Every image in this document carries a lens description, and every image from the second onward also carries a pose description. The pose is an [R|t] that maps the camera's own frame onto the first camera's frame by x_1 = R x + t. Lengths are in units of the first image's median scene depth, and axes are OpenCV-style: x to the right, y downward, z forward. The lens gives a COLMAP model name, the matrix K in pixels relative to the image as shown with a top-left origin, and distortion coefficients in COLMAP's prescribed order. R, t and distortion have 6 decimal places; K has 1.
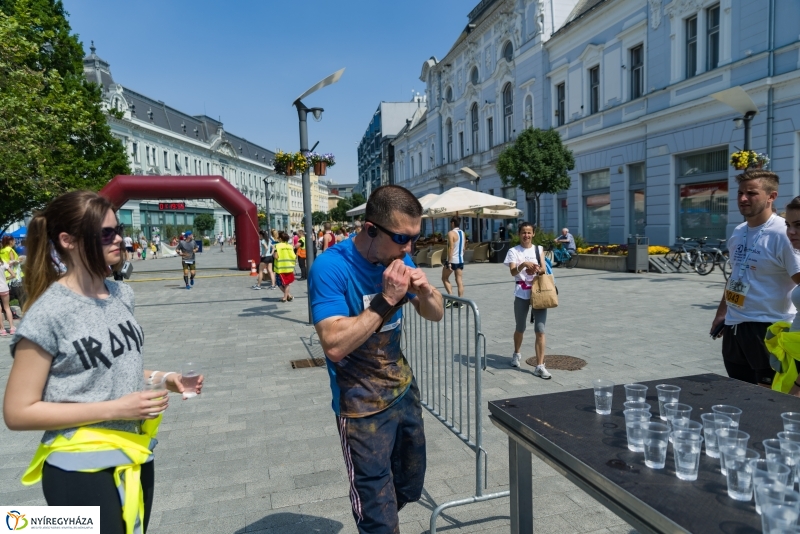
lens RADIAL K [[520.7, 0, 402.6], [0, 520.7, 270.5], [0, 0, 1]] dist [-0.006195, 0.001083]
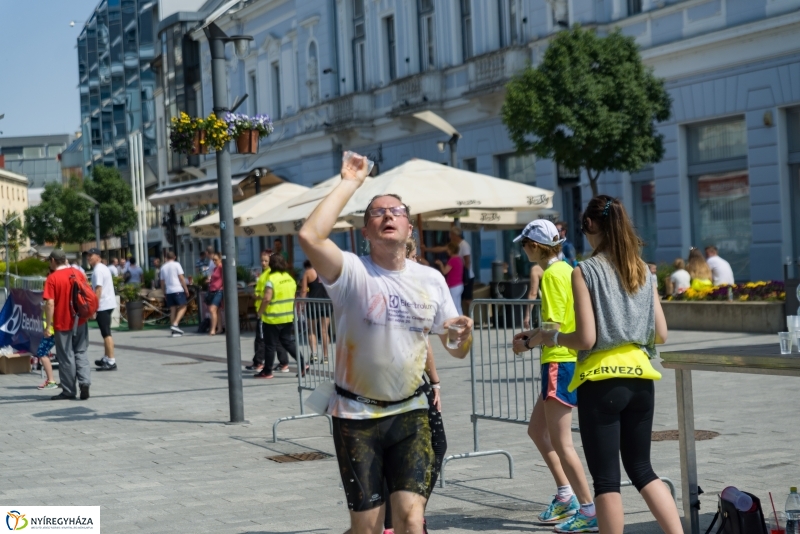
lens RADIAL K [[1510.0, 0, 415.5], [0, 1510.0, 267.4], [0, 0, 1]] dist [-0.010547, 0.000000]
pose [[0.987714, -0.013295, 0.155707, -0.090877], [0.025113, 0.996929, -0.074174, 0.024746], [-0.154243, 0.077173, 0.985015, -0.238236]]
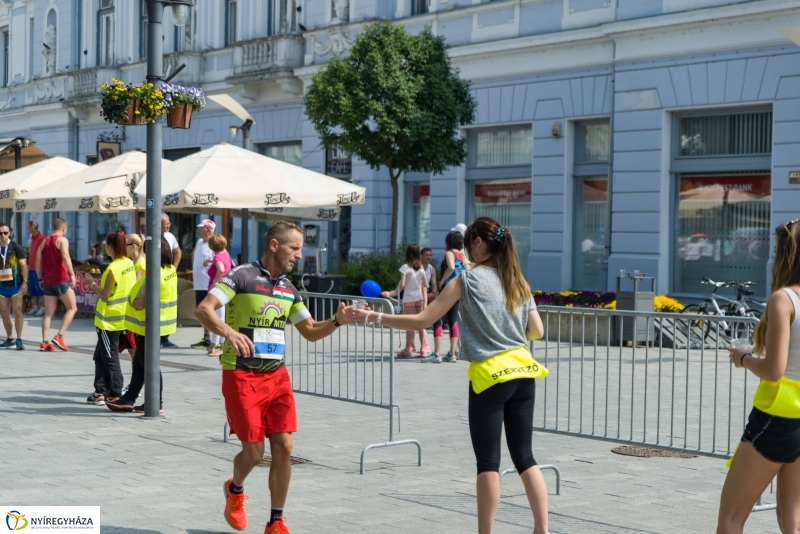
lens RADIAL K [[1506.2, 0, 405.5], [0, 1506.2, 270.6], [0, 0, 1]] dist [-0.020897, 0.000000]
pose [[0.929874, 0.044111, 0.365224, -0.190279], [-0.021607, 0.997620, -0.065477, 0.020223], [-0.367243, 0.052994, 0.928614, -0.181627]]
